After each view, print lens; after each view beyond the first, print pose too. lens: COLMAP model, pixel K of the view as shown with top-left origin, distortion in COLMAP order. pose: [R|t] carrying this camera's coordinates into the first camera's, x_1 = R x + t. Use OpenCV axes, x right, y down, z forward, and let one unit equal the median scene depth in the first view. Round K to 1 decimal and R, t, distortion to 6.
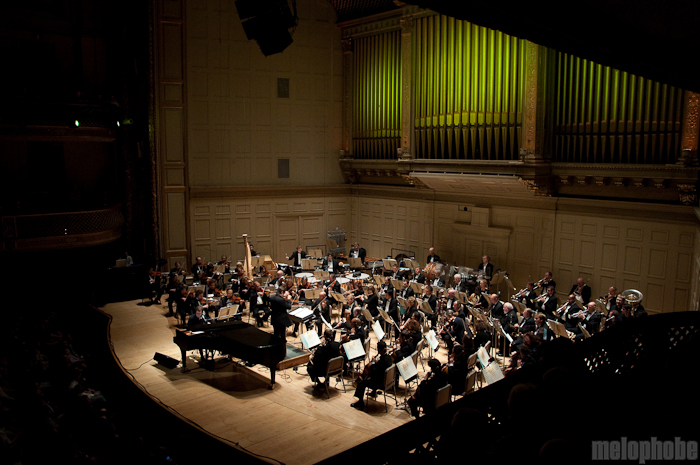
lens RADIAL K [[561.1, 0, 363.9], [0, 561.1, 231.6], [0, 0, 1]] dist [-0.149991, 0.074926]
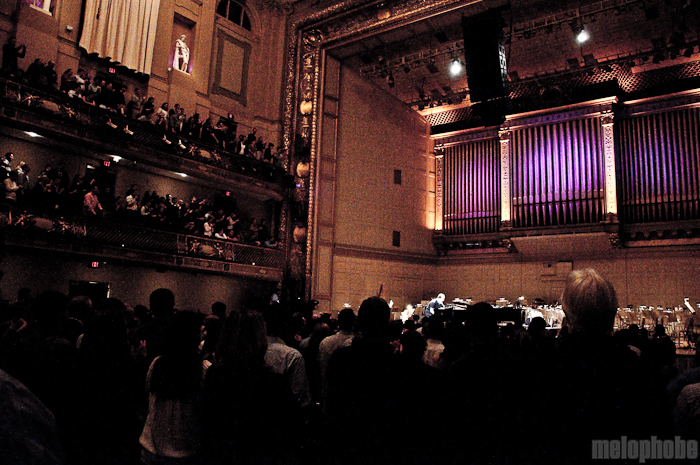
lens RADIAL K [[561.1, 0, 335.5], [0, 561.1, 218.7], [0, 0, 1]] dist [-0.149991, 0.074926]
pose [[0.985080, 0.058256, 0.161934, -0.618167], [-0.007112, 0.953939, -0.299916, 0.284480], [-0.171948, 0.294289, 0.940121, -0.222676]]
